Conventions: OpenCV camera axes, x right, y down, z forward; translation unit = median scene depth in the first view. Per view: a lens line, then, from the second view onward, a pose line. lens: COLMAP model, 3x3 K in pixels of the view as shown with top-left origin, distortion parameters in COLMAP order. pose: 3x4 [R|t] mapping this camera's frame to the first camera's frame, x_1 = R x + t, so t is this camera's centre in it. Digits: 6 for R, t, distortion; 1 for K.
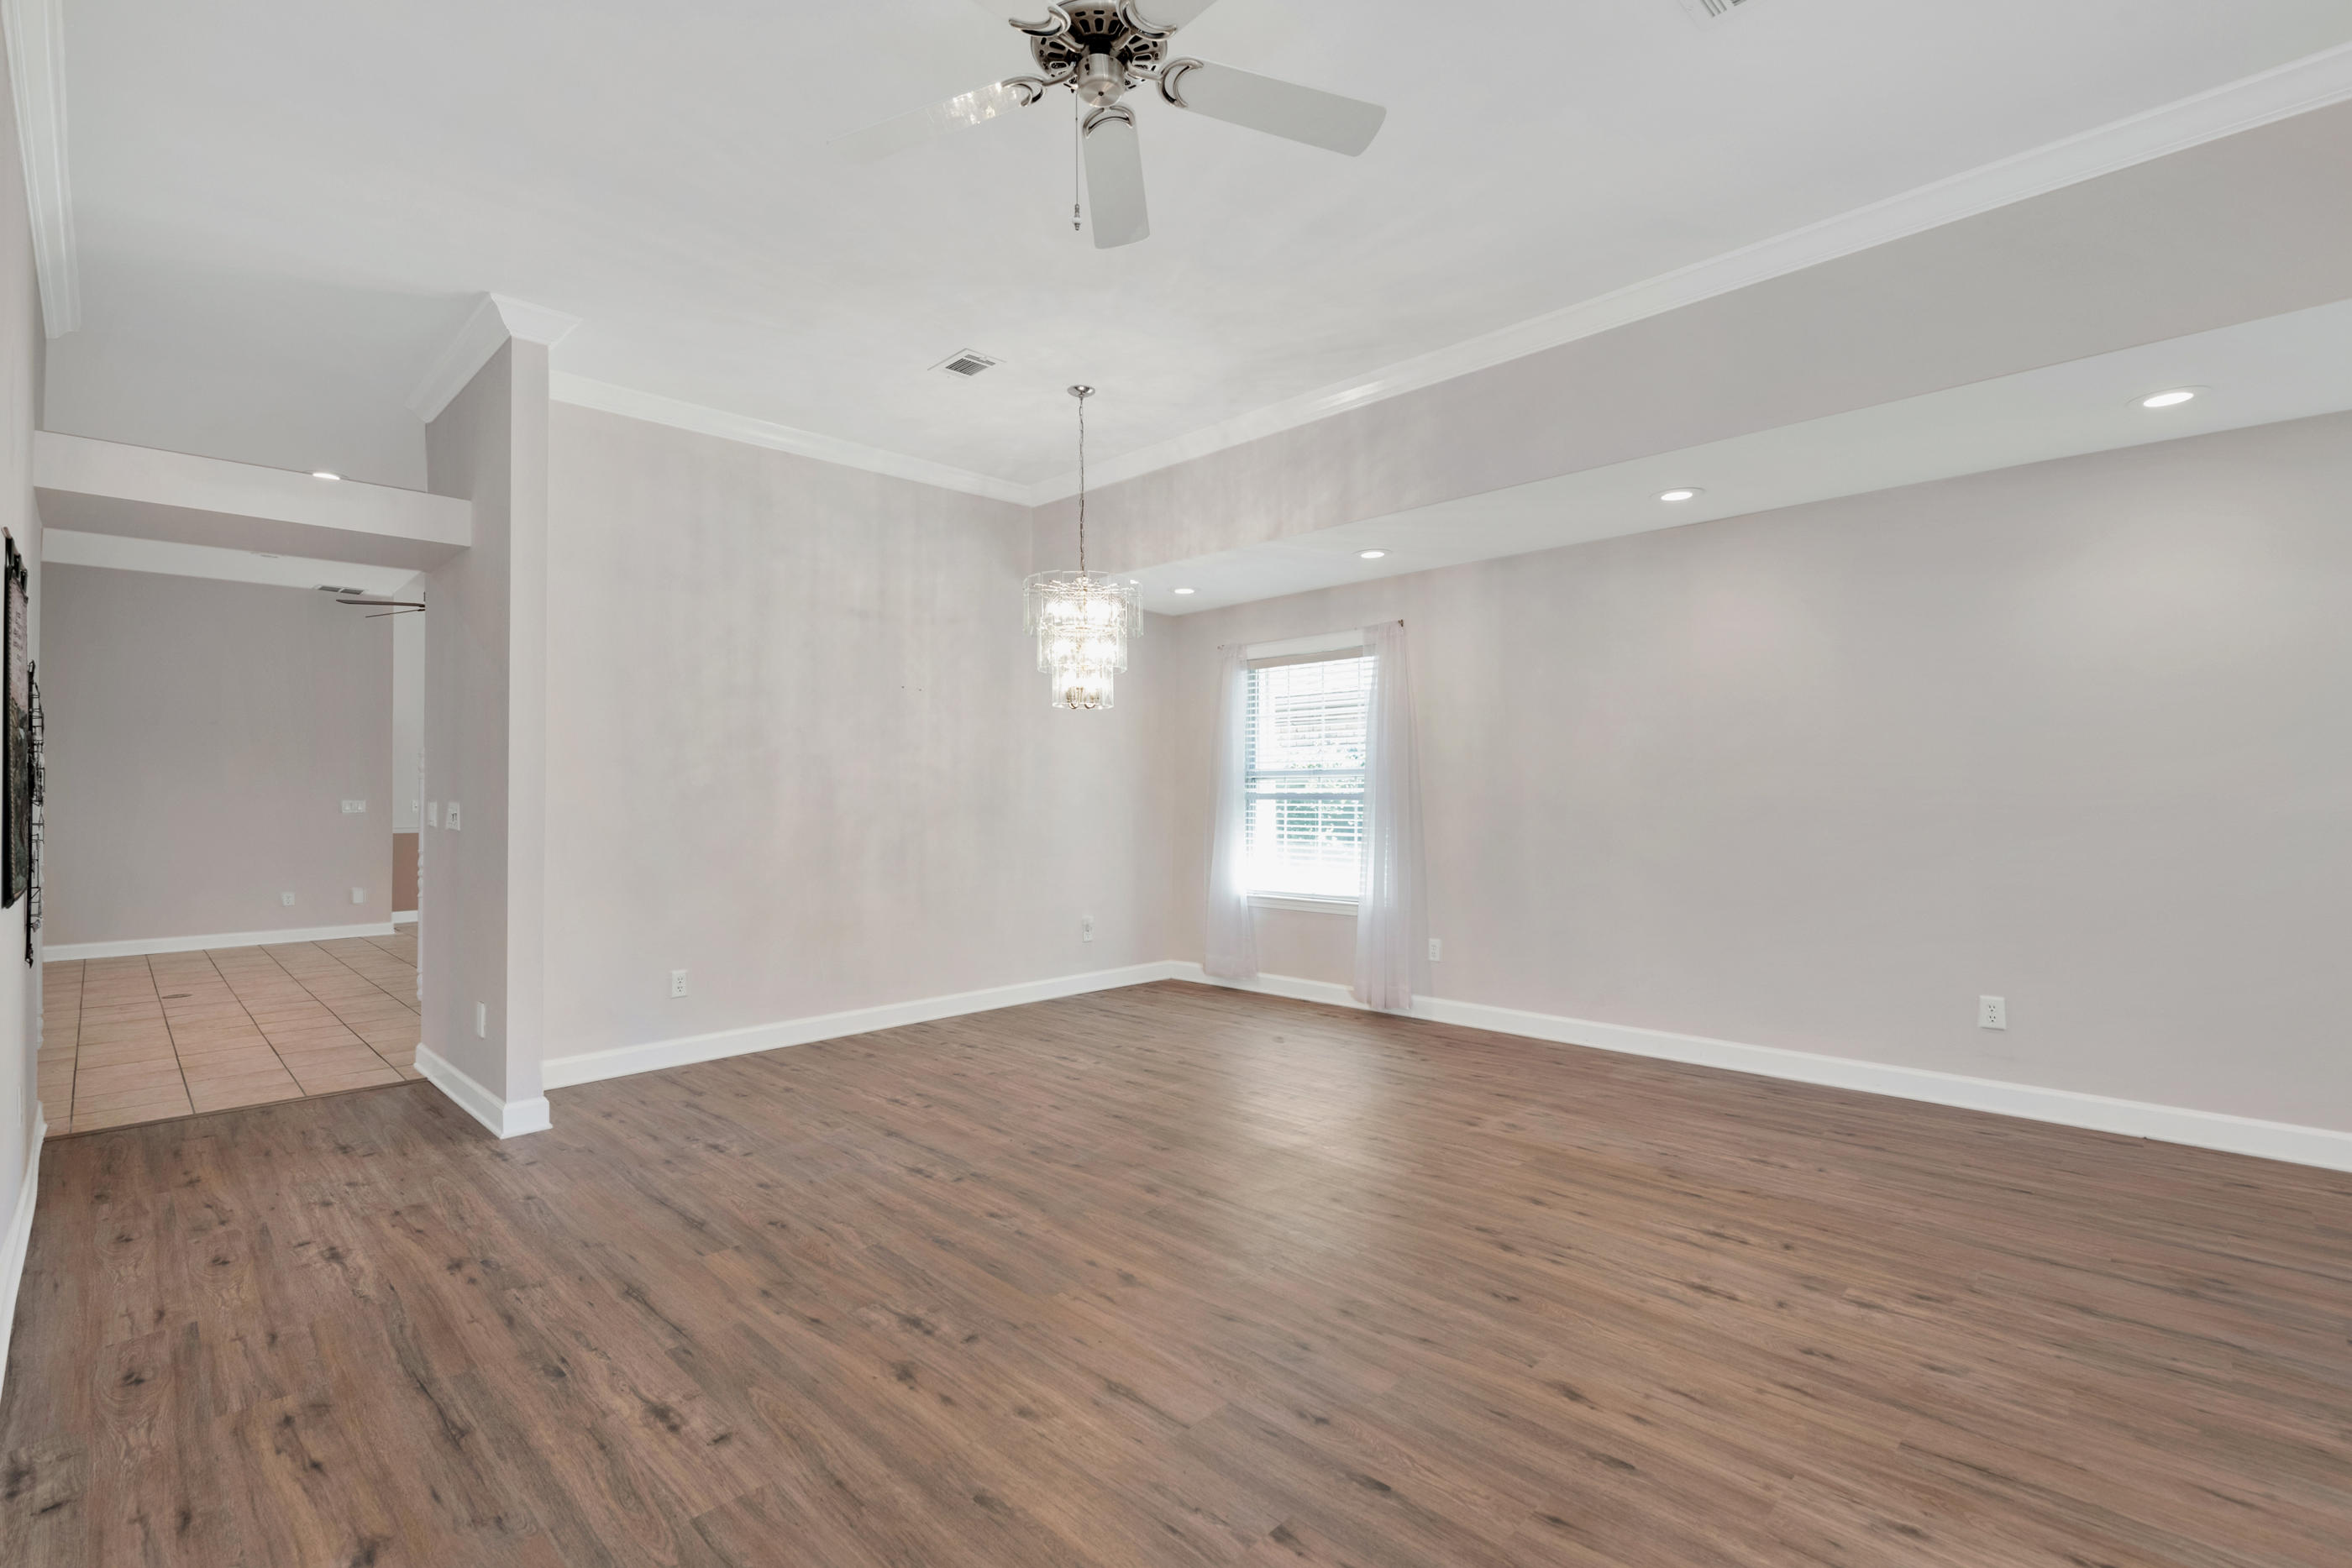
lens RADIAL K [[1070.7, 0, 1200.4], [0, 1070.7, 784.8], [0, 0, 1]] dist [0.005909, -0.004008]
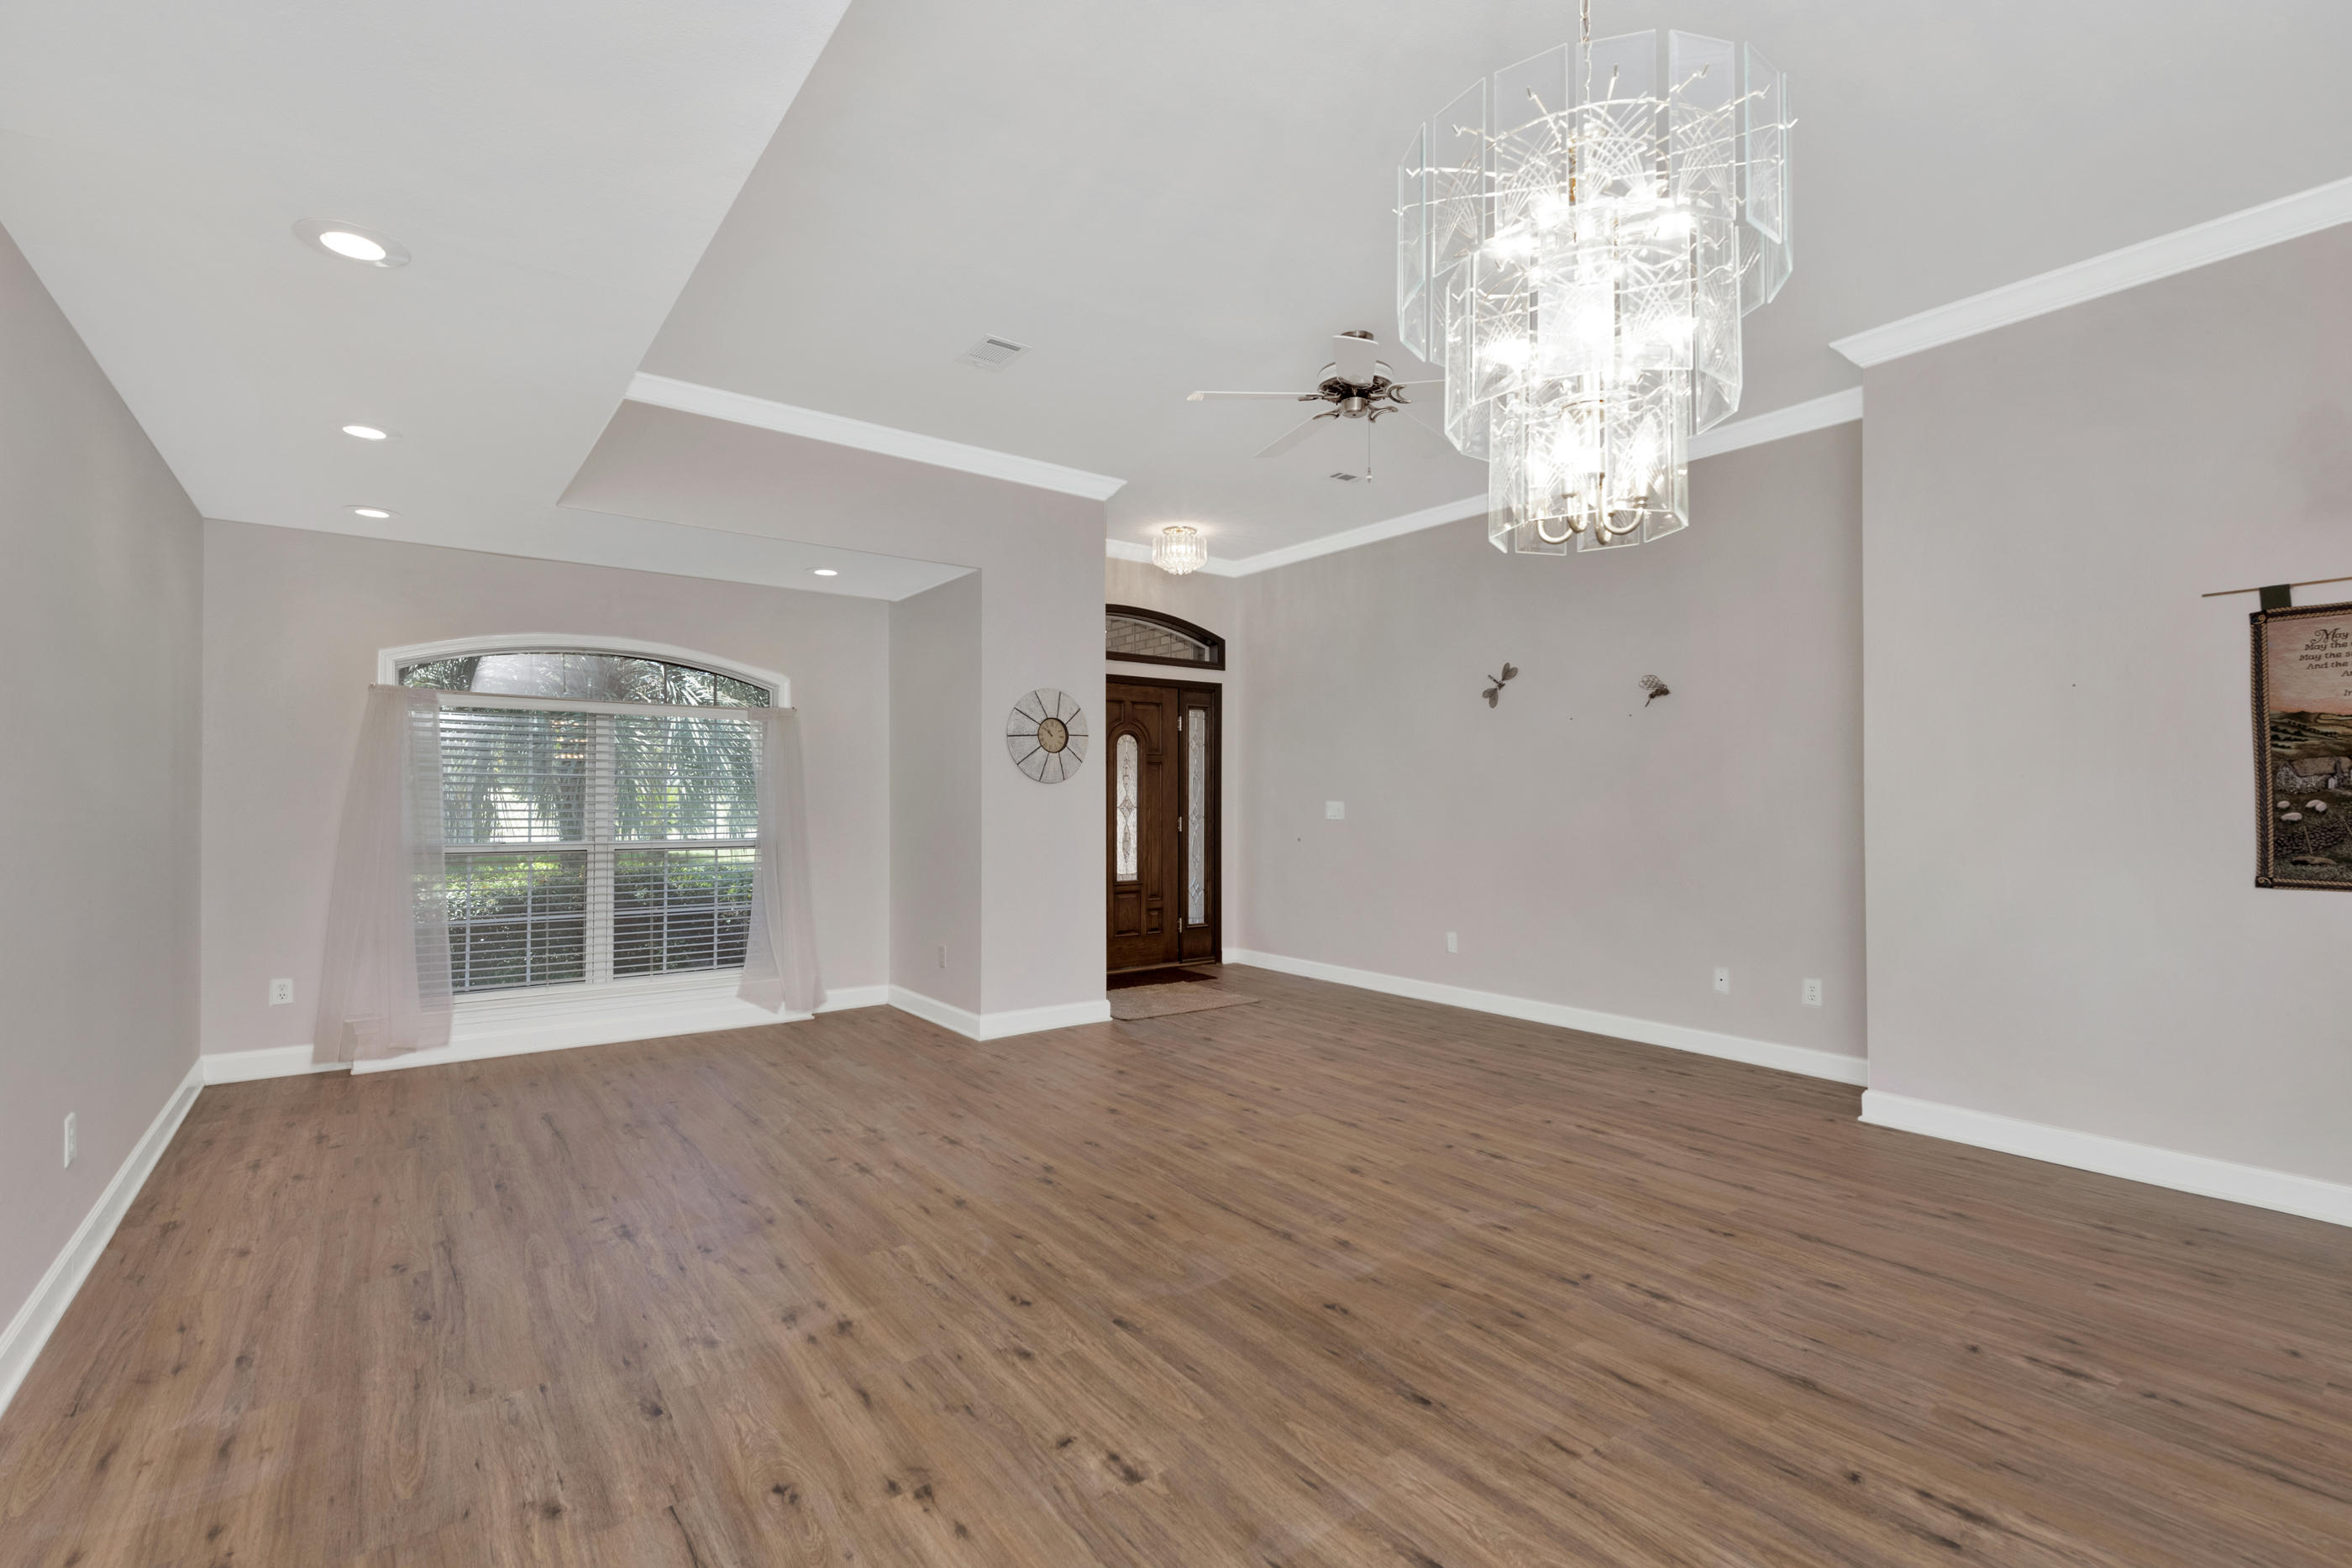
lens RADIAL K [[1050.7, 0, 1191.5], [0, 1050.7, 789.1], [0, 0, 1]] dist [0.005444, -0.003236]
pose [[-0.988888, 0.006631, 0.148512, -0.056095], [0.004171, 0.999849, -0.016867, 0.013627], [-0.148601, -0.016060, -0.988767, 2.005947]]
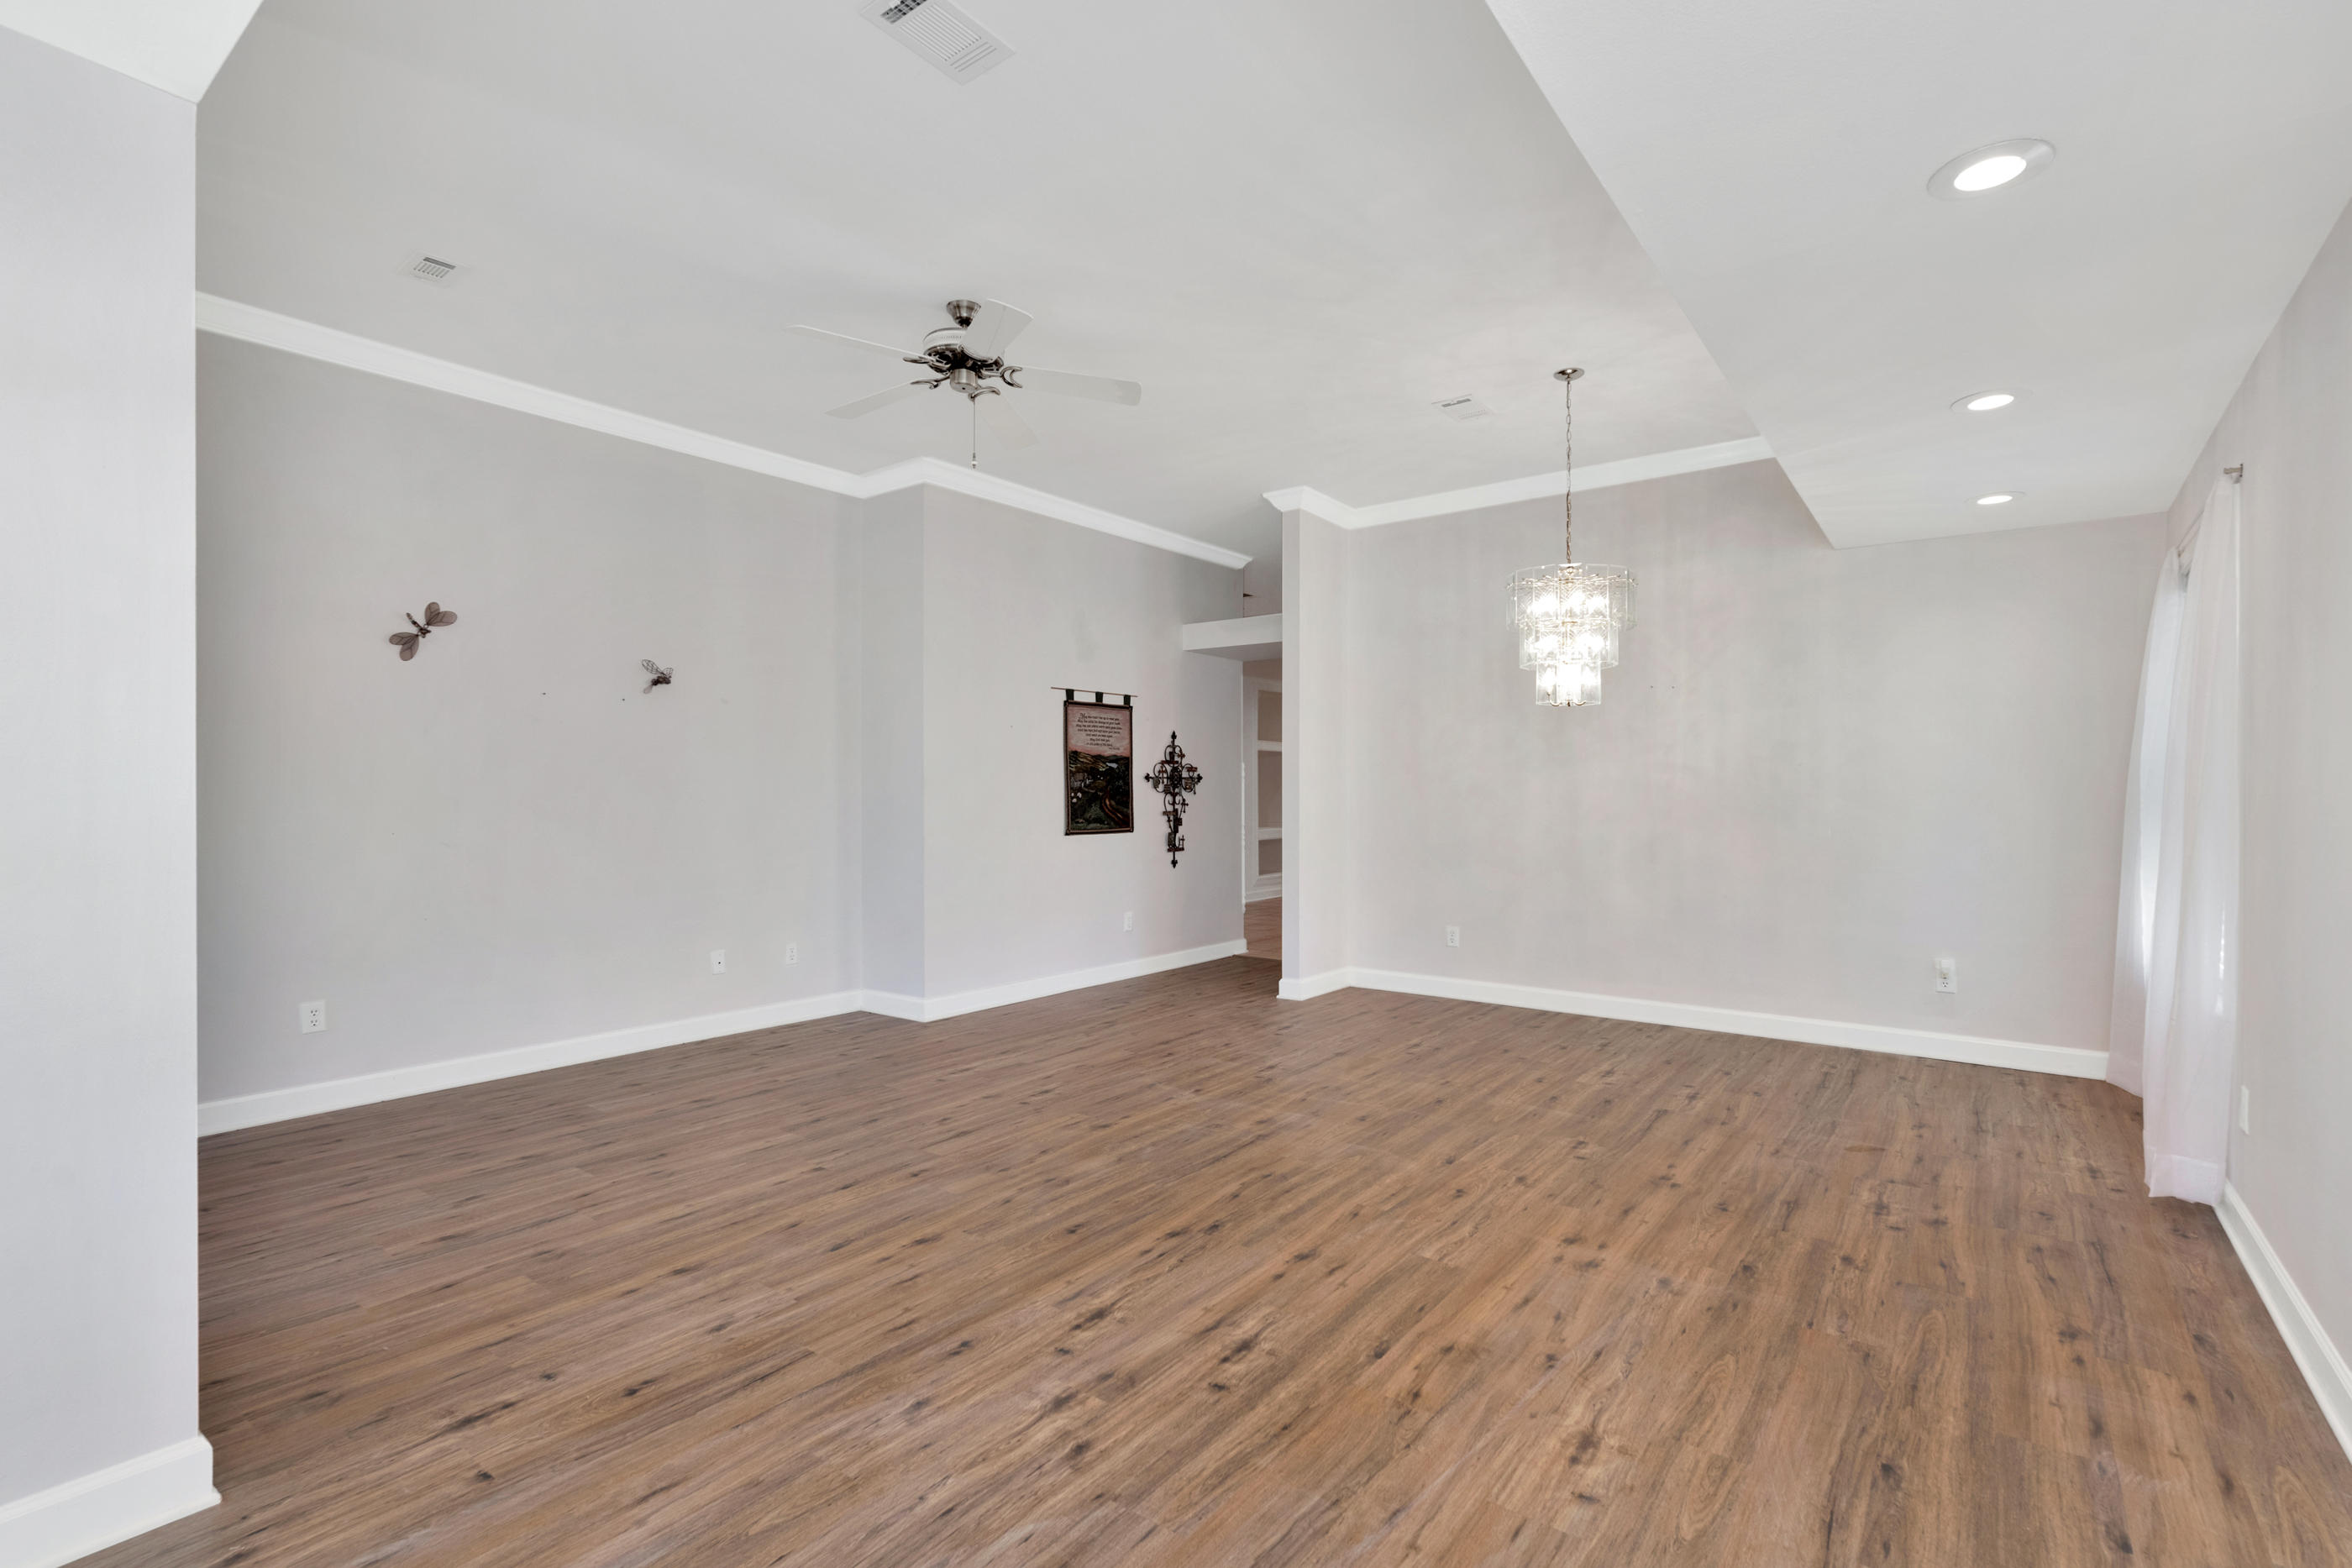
lens RADIAL K [[1070.7, 0, 1200.4], [0, 1070.7, 784.8], [0, 0, 1]] dist [0.005909, -0.004008]
pose [[0.133771, -0.000285, -0.991012, 1.206038], [0.004932, 0.999988, 0.000378, -0.001620], [0.991000, -0.004938, 0.133771, 0.816960]]
